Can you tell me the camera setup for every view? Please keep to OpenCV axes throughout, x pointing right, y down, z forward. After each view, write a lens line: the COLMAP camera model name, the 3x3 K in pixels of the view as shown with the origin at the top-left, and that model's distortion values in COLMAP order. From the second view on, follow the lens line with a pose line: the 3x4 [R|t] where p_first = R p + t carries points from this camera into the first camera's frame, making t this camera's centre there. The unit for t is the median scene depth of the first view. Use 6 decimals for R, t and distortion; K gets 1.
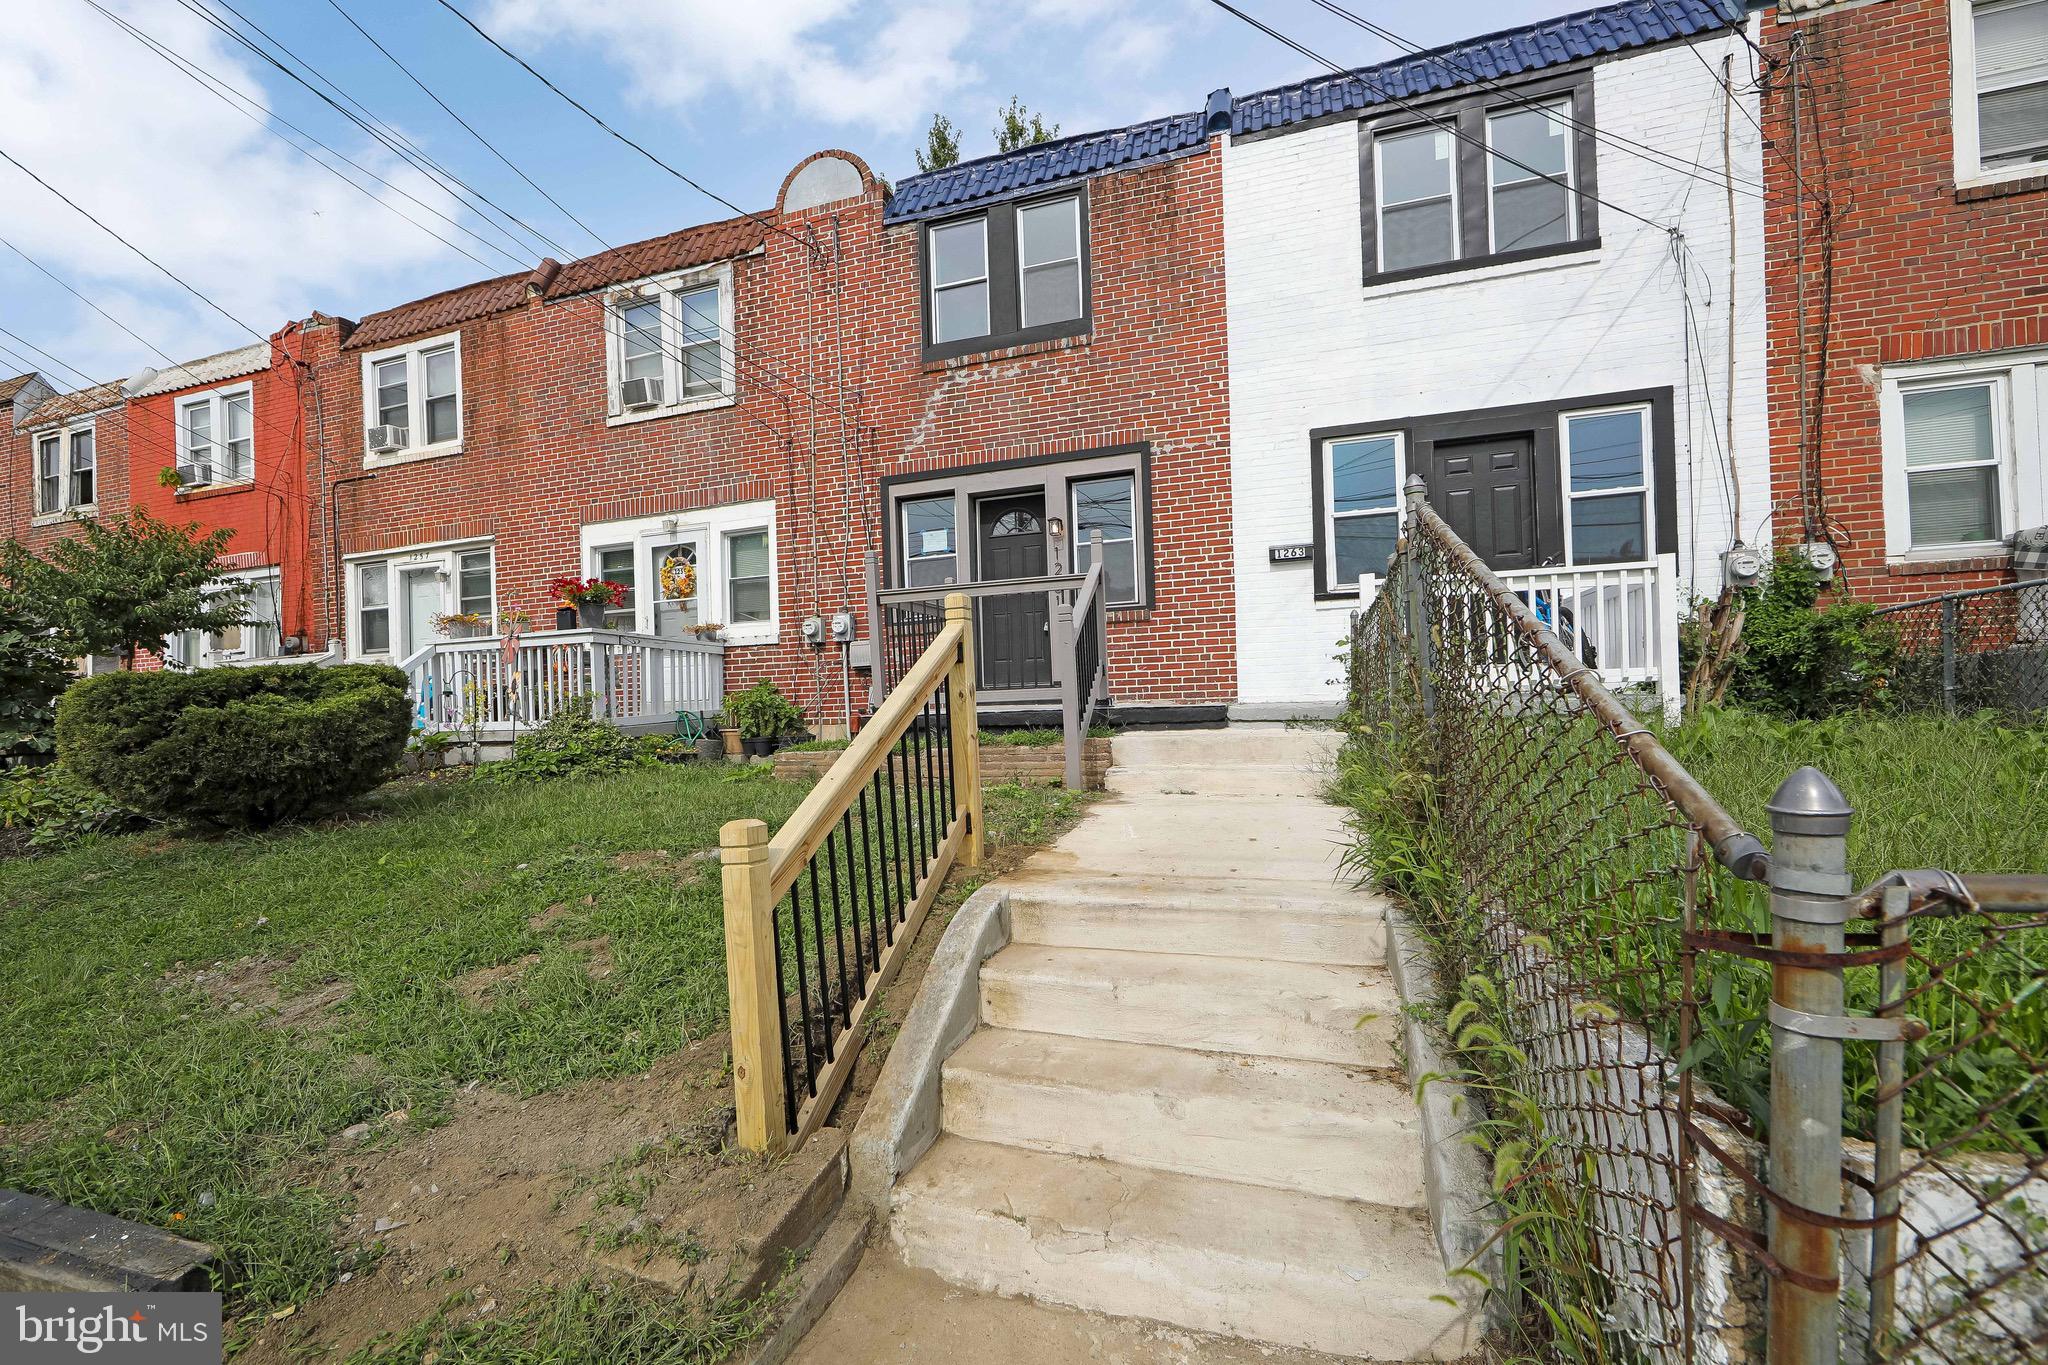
lens RADIAL K [[818.7, 0, 1074.4], [0, 818.7, 697.5], [0, 0, 1]] dist [-0.005332, 0.000779]
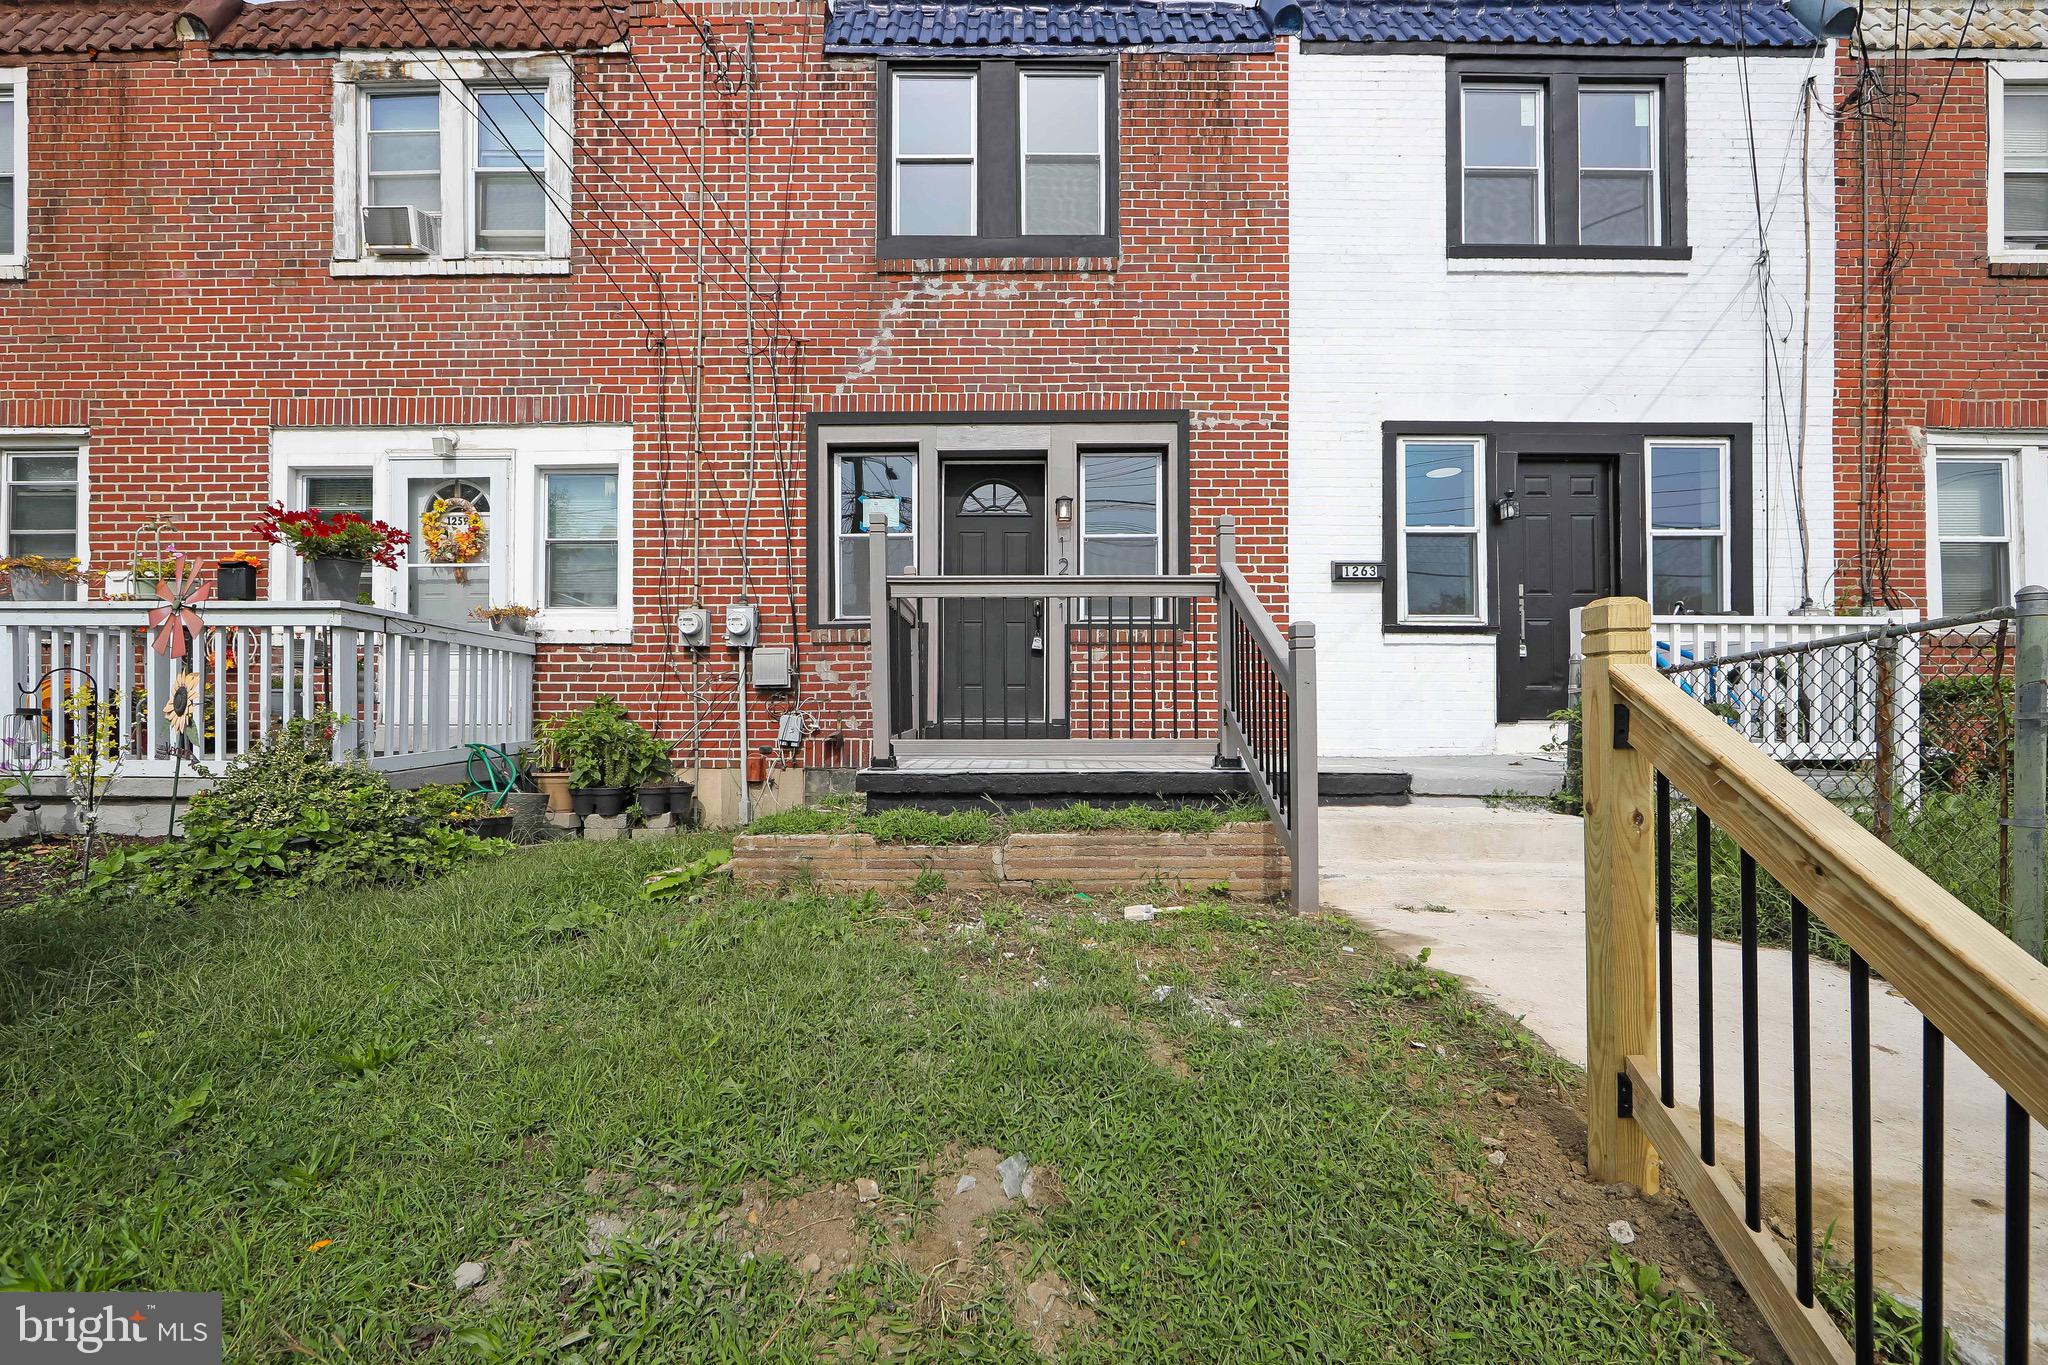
lens RADIAL K [[884.8, 0, 1081.7], [0, 884.8, 718.2], [0, 0, 1]] dist [-0.009898, 0.002466]
pose [[0.961346, 0.038031, 0.272705, -0.228298], [-0.037839, 0.999266, -0.005965, -0.017322], [-0.272732, -0.004584, 0.962079, 0.240824]]
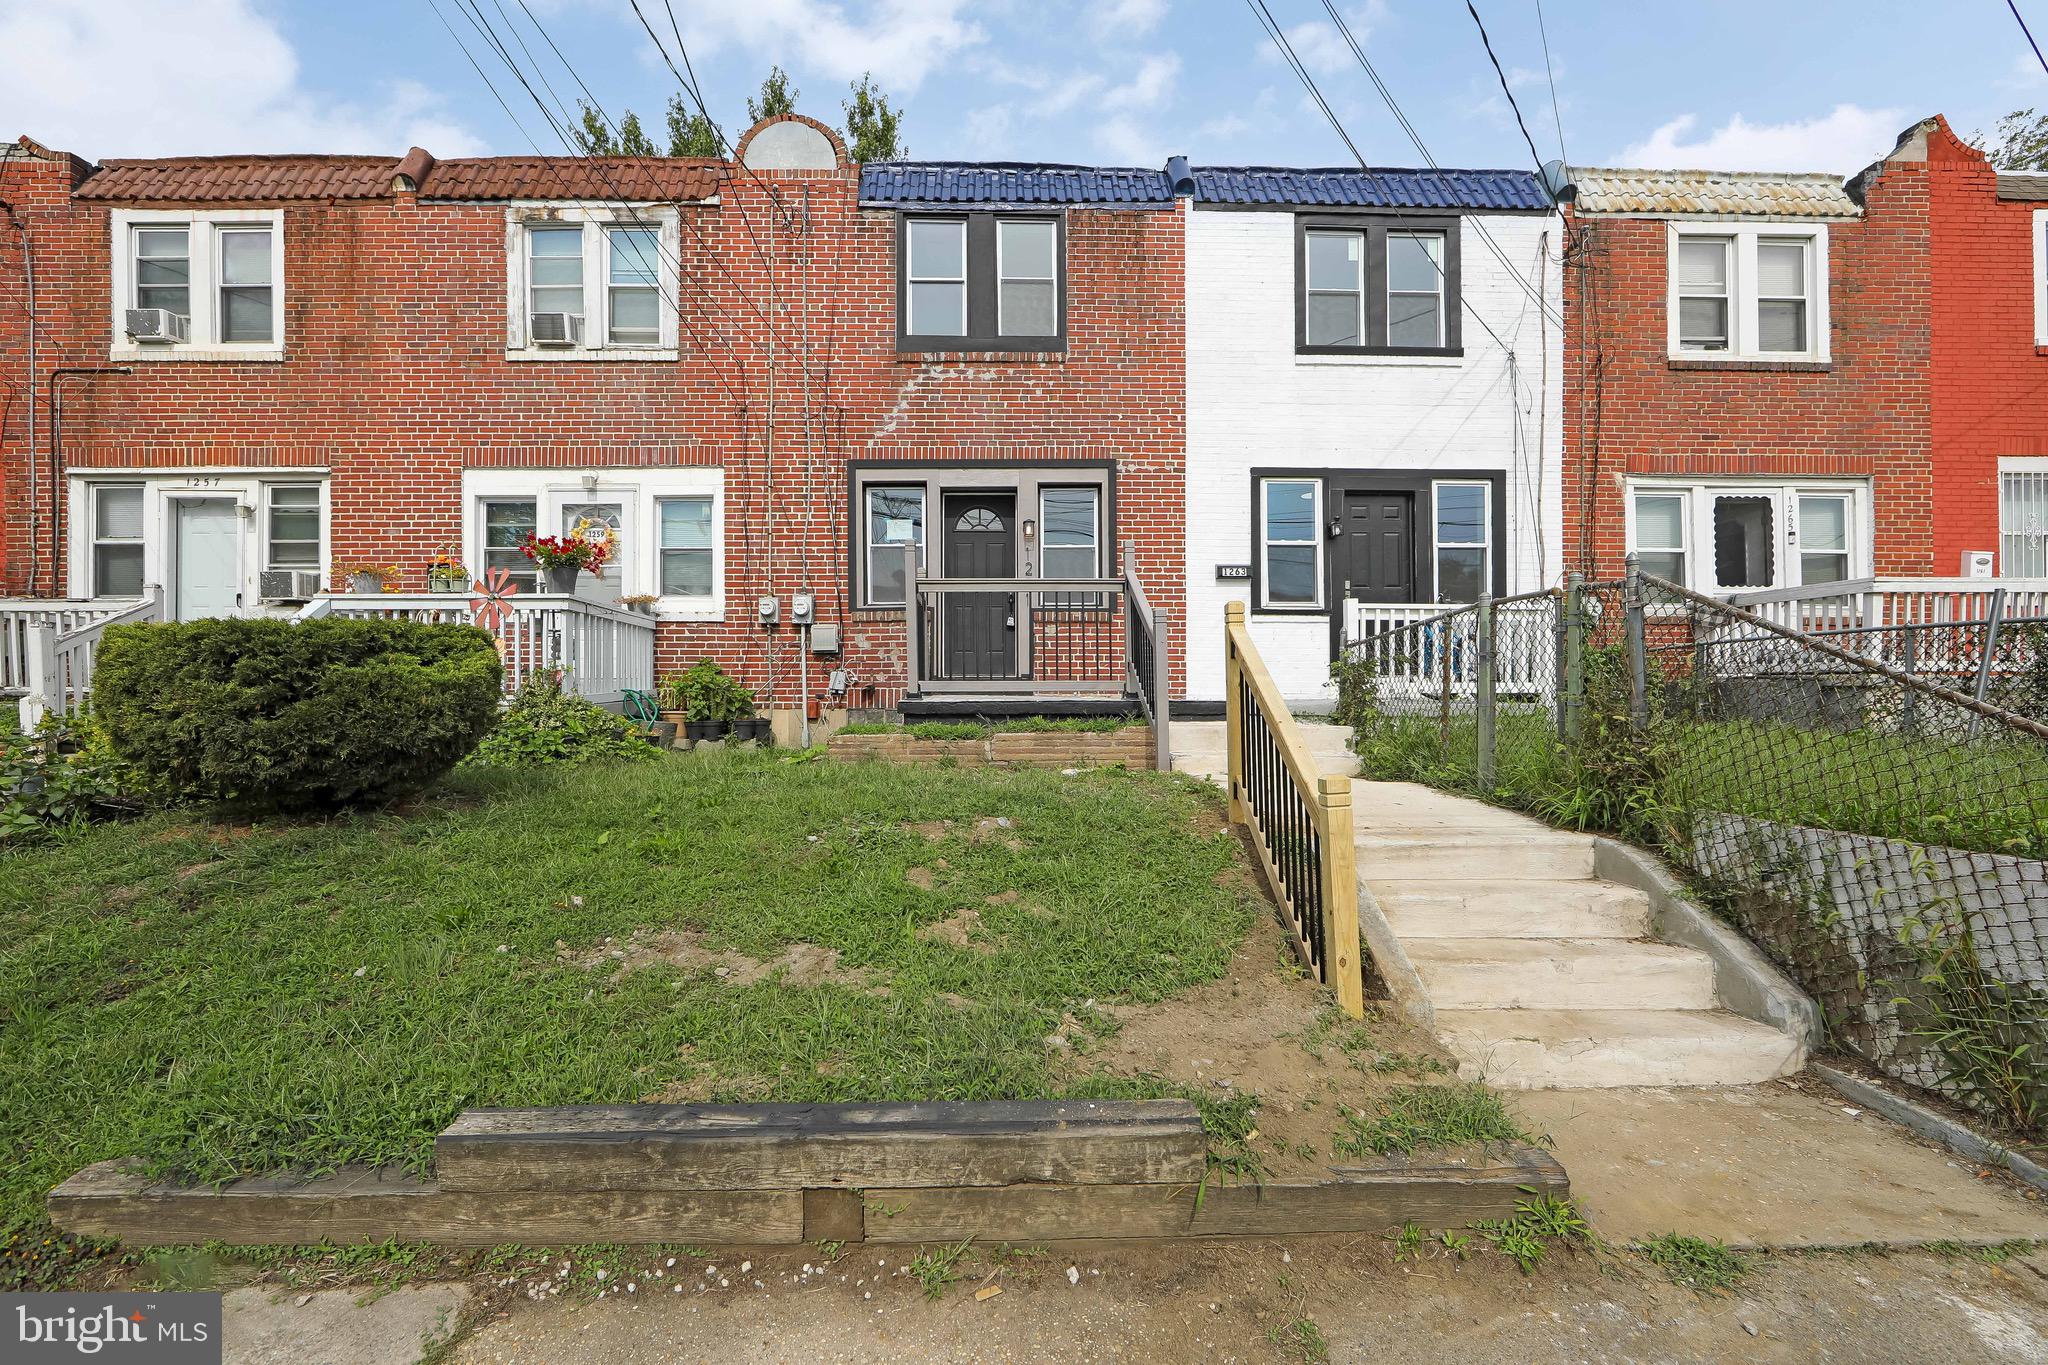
lens RADIAL K [[818.7, 0, 1099.9], [0, 818.7, 688.4], [0, 0, 1]] dist [-0.005332, 0.000779]
pose [[0.943889, 0.035394, 0.328360, -0.290544], [-0.032805, 0.999372, -0.013420, 0.010179], [-0.328629, 0.001895, 0.944457, -0.031707]]
